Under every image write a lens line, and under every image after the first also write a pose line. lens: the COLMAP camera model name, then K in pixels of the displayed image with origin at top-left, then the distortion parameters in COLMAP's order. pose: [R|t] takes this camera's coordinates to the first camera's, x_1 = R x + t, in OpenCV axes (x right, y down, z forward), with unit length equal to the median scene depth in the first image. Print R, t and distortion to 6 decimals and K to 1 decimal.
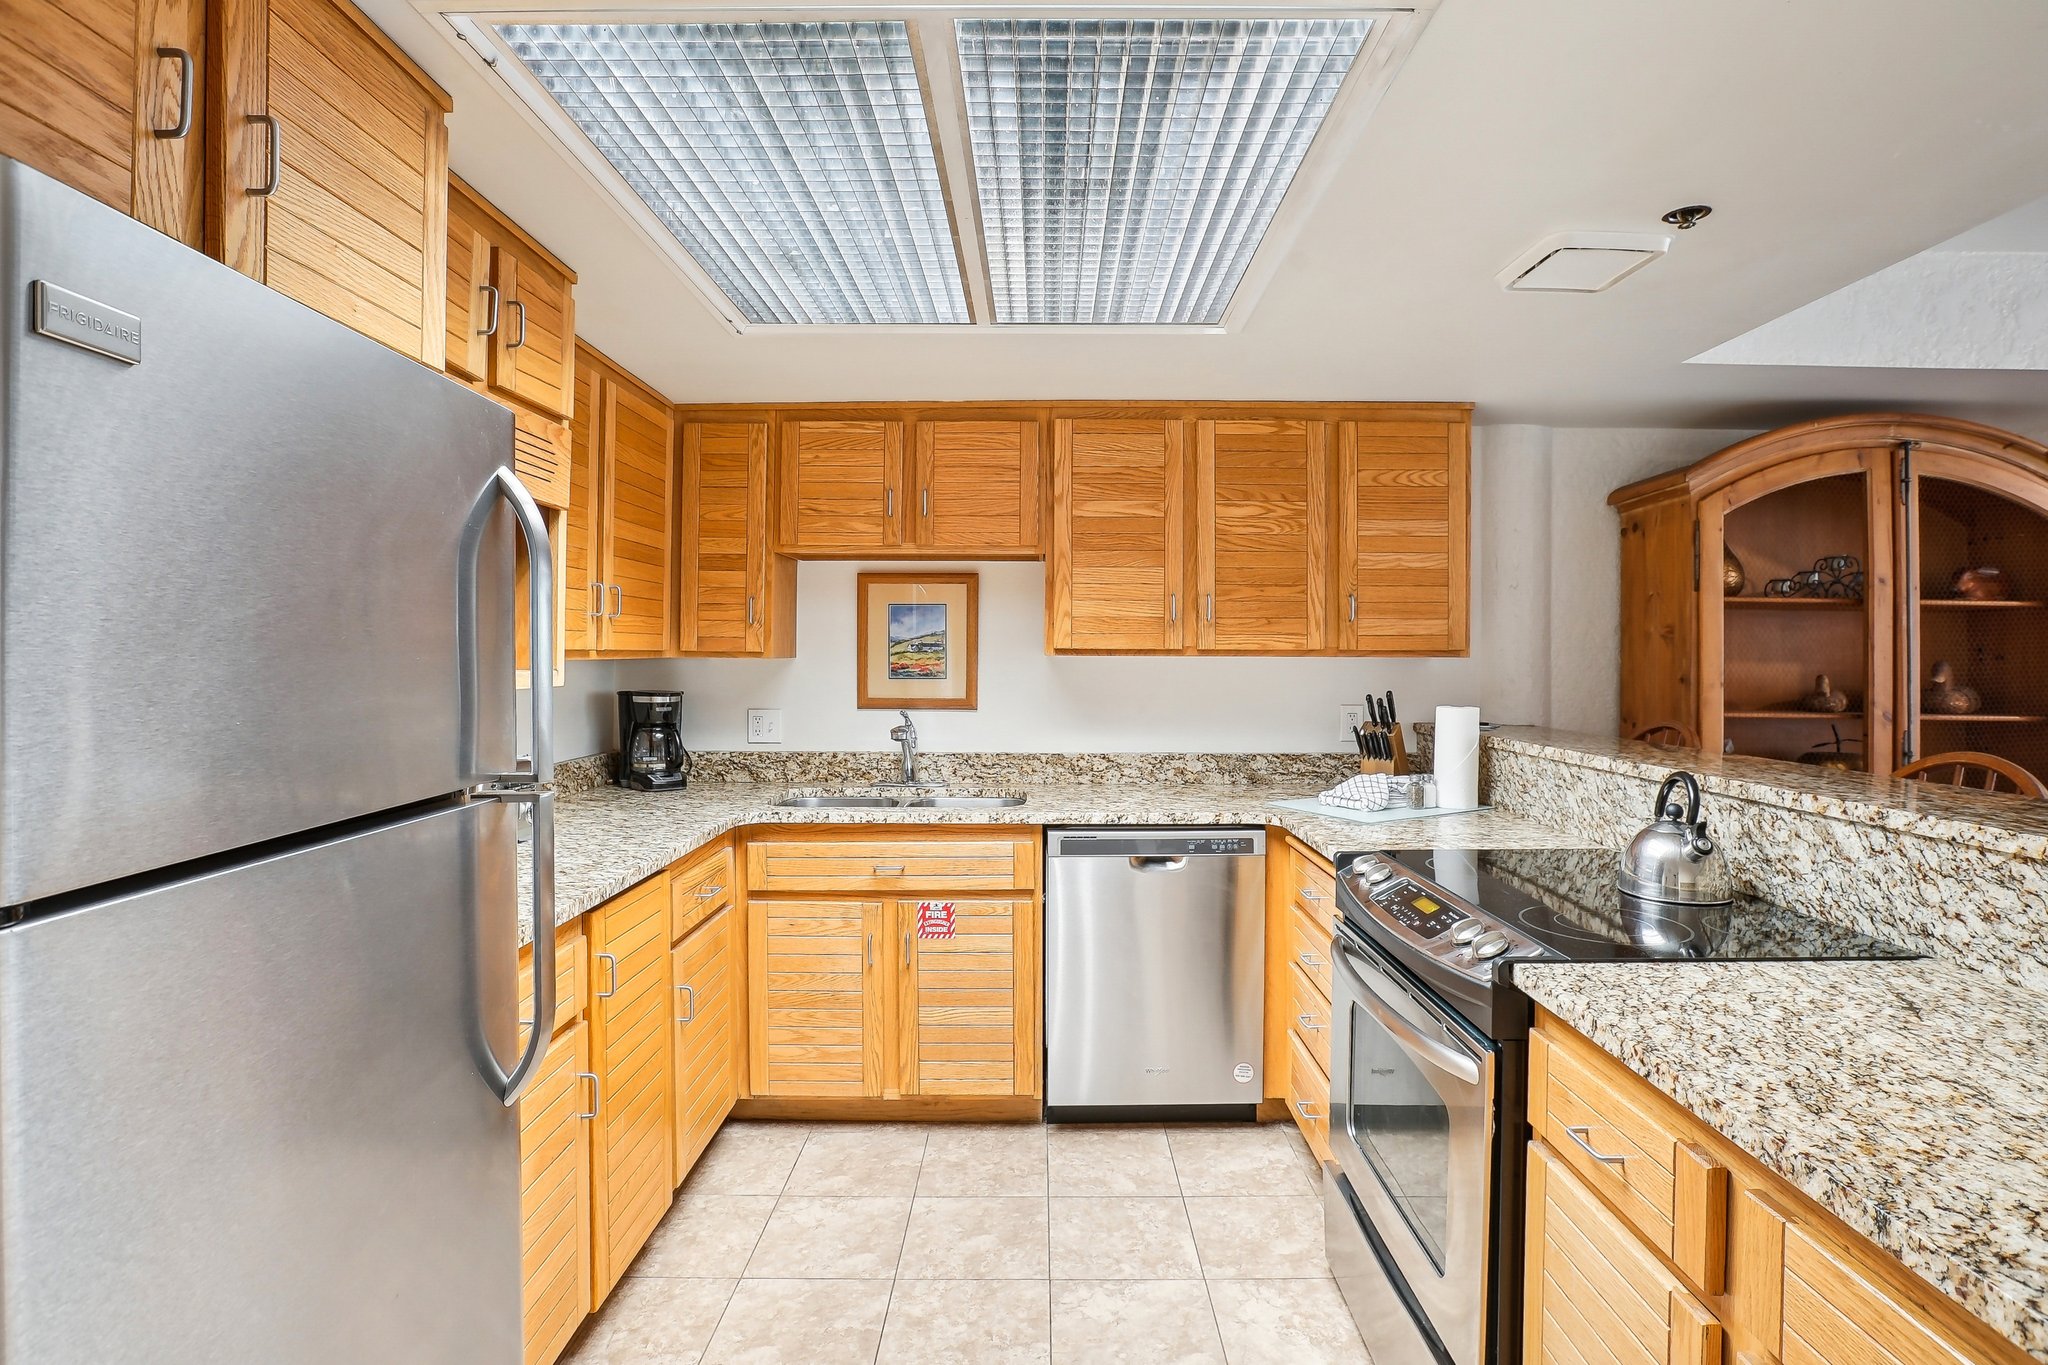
lens RADIAL K [[956.4, 0, 1035.3], [0, 956.4, 655.3], [0, 0, 1]] dist [-0.003066, 0.000038]
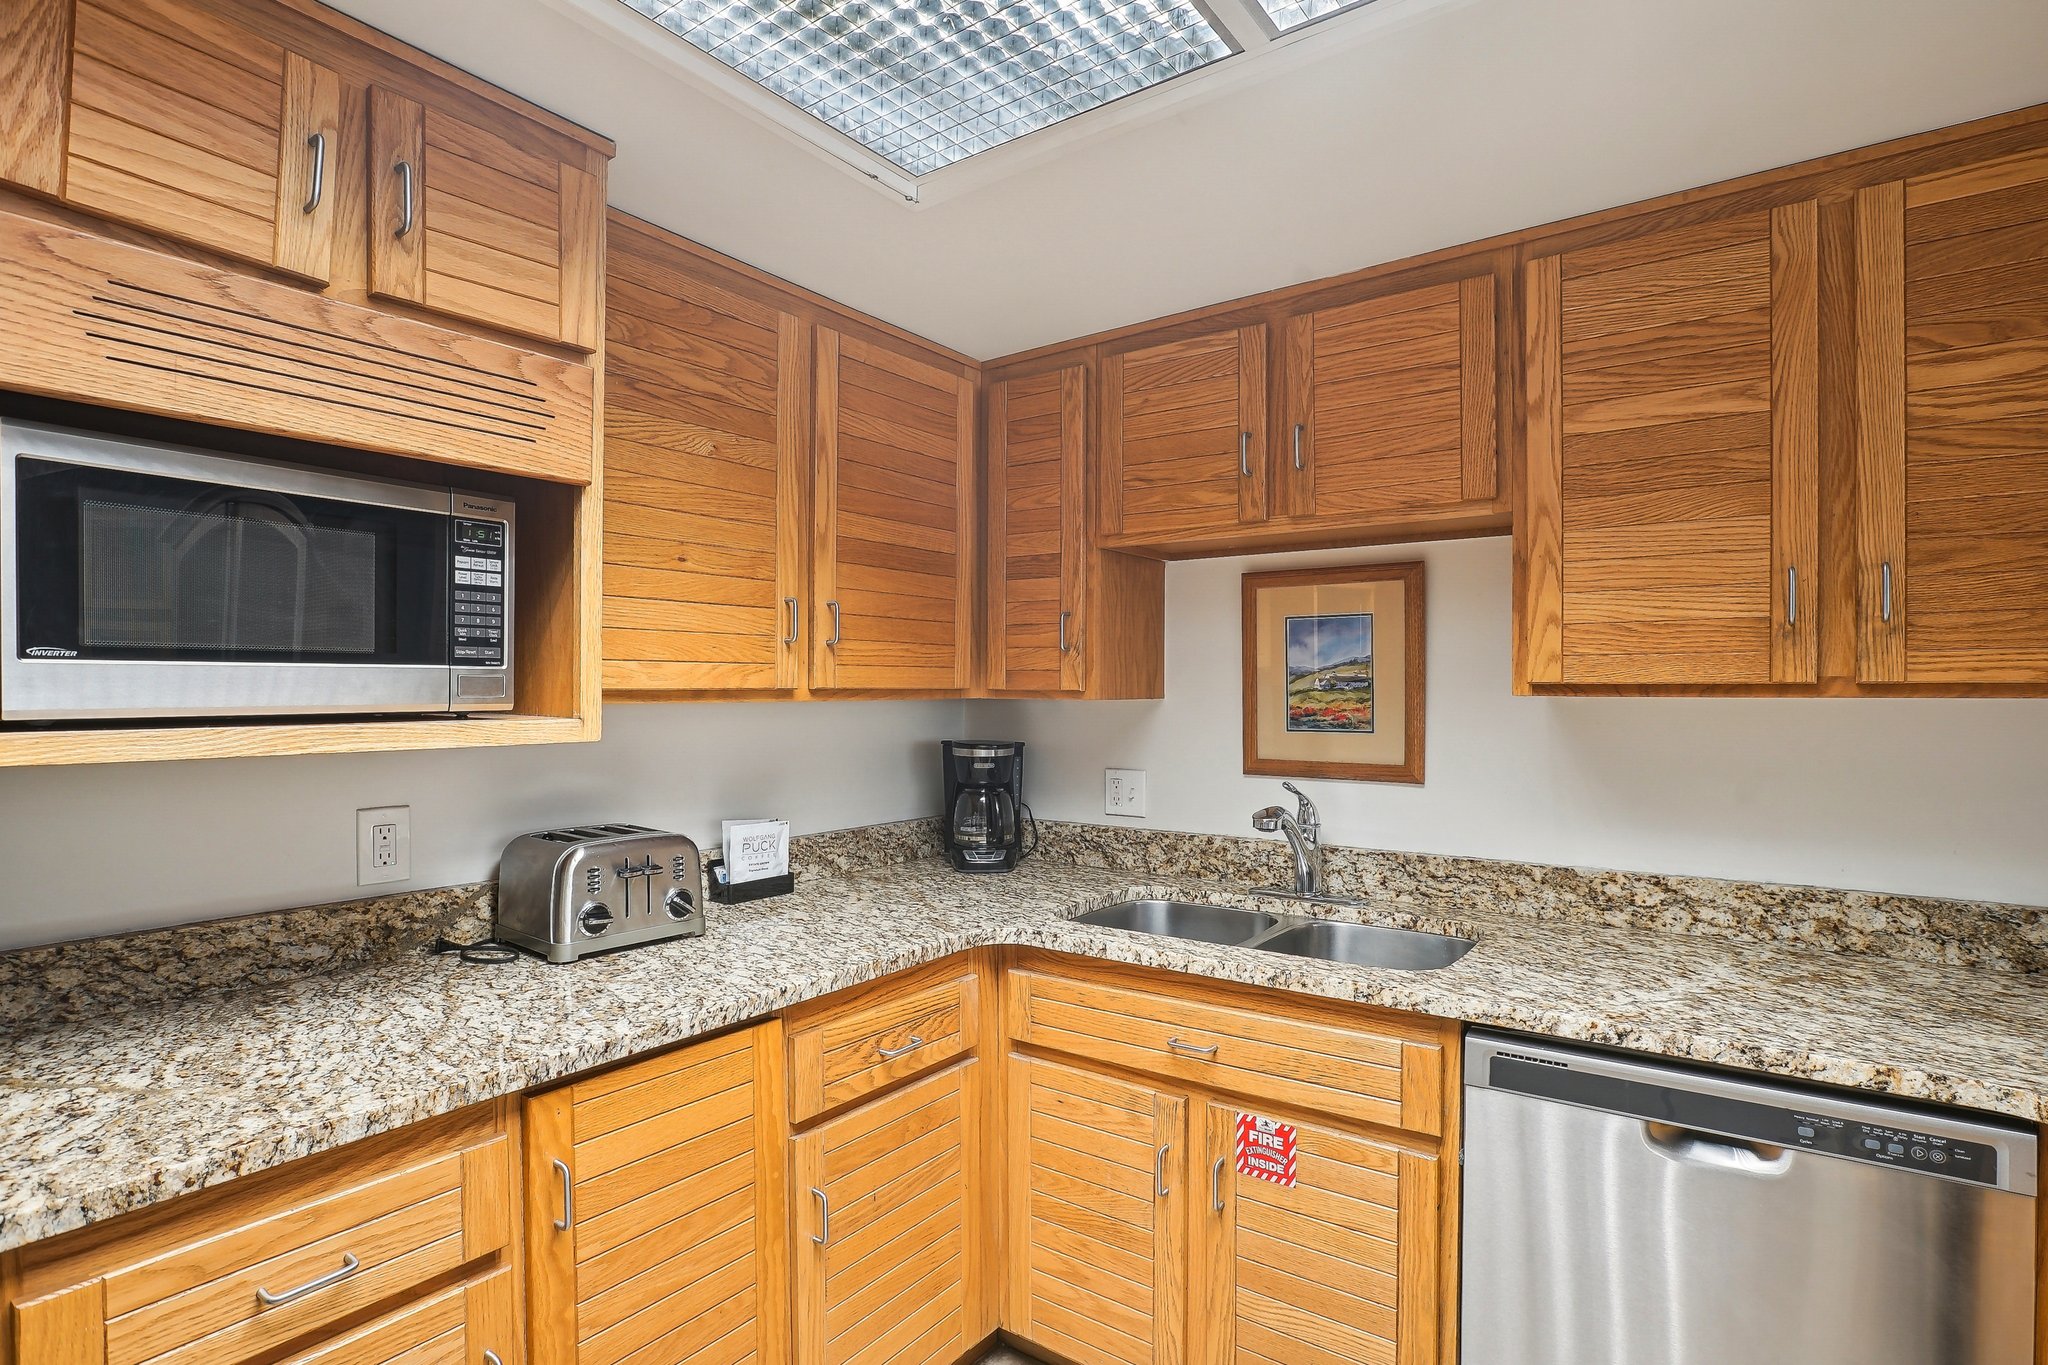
lens RADIAL K [[1027.9, 0, 1027.5], [0, 1027.9, 702.6], [0, 0, 1]] dist [-0.047974, 0.027751]
pose [[0.827489, 0.004118, -0.561467, 0.108504], [0.000175, 0.999971, 0.007593, -0.000532], [0.561483, -0.006381, 0.827464, 0.355742]]
